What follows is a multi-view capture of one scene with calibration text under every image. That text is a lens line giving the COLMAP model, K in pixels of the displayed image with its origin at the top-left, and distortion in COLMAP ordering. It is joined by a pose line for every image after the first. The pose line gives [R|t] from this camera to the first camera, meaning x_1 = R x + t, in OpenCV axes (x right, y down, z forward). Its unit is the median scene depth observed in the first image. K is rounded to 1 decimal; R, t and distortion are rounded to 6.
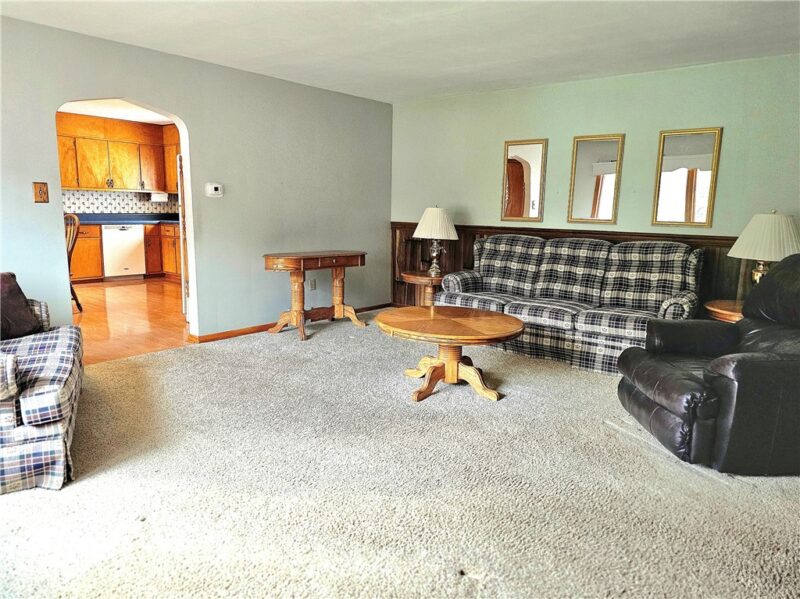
lens RADIAL K [[553.1, 0, 400.4], [0, 553.1, 298.1], [0, 0, 1]] dist [0.017612, 0.001231]
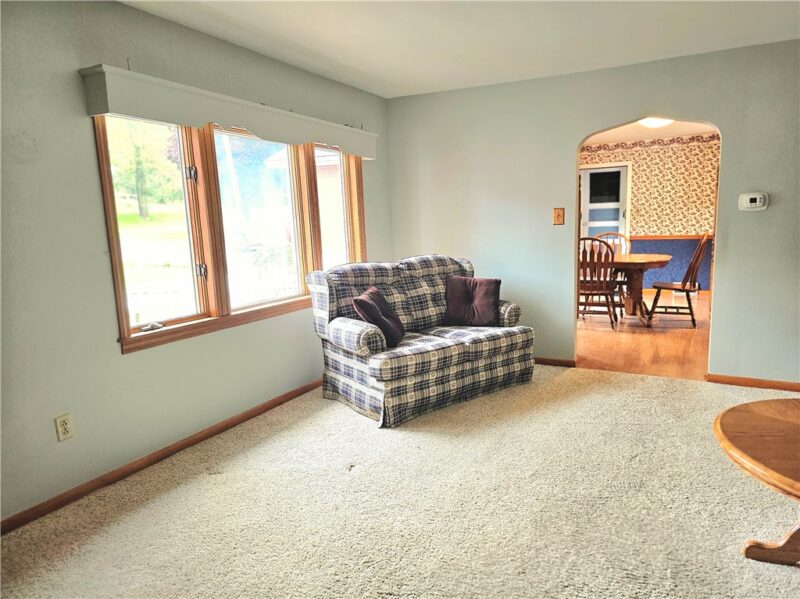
lens RADIAL K [[532.3, 0, 420.5], [0, 532.3, 299.1], [0, 0, 1]] dist [0.049764, -0.046643]
pose [[0.200341, 0.116378, -0.972790, 0.198272], [-0.134607, 0.986773, 0.090330, -0.034473], [0.970435, 0.112847, 0.213356, 0.216196]]
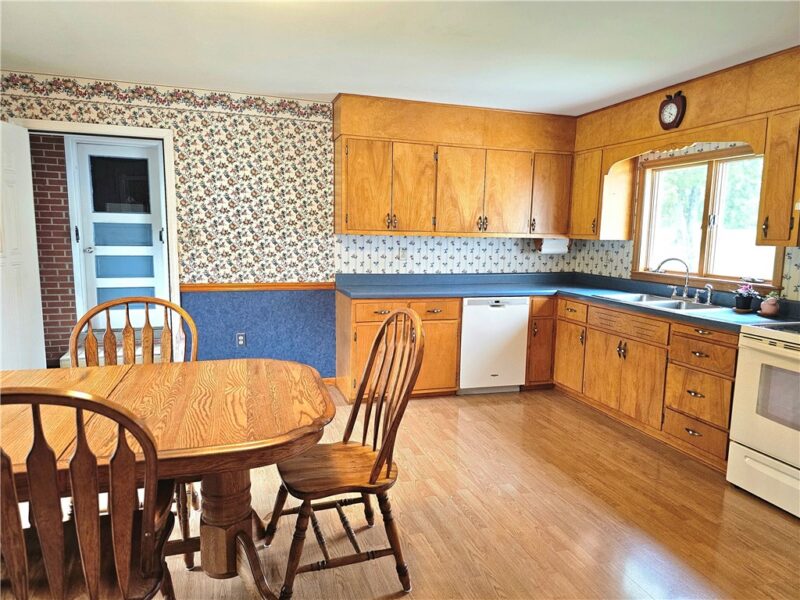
lens RADIAL K [[532.3, 0, 395.5], [0, 532.3, 308.1], [0, 0, 1]] dist [0.049764, -0.046643]
pose [[0.830768, 0.072596, -0.551864, -0.291960], [-0.094592, 0.995450, -0.011450, -0.106810], [0.548522, 0.061714, 0.833855, 0.506675]]
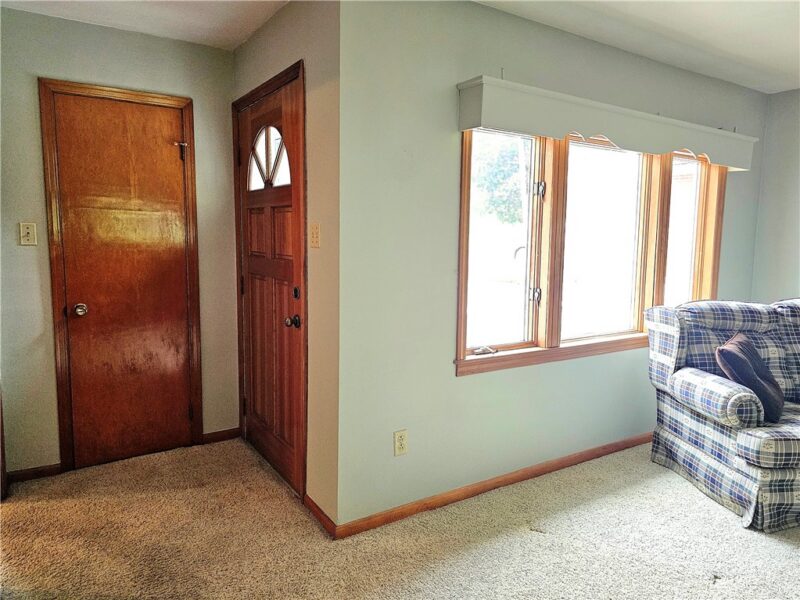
lens RADIAL K [[532.3, 0, 401.0], [0, 532.3, 294.1], [0, 0, 1]] dist [0.049764, -0.046643]
pose [[-0.302121, 0.081235, -0.949802, 0.149321], [-0.188208, 0.971667, 0.142972, -0.032665], [0.934506, 0.221955, -0.278272, 0.160074]]
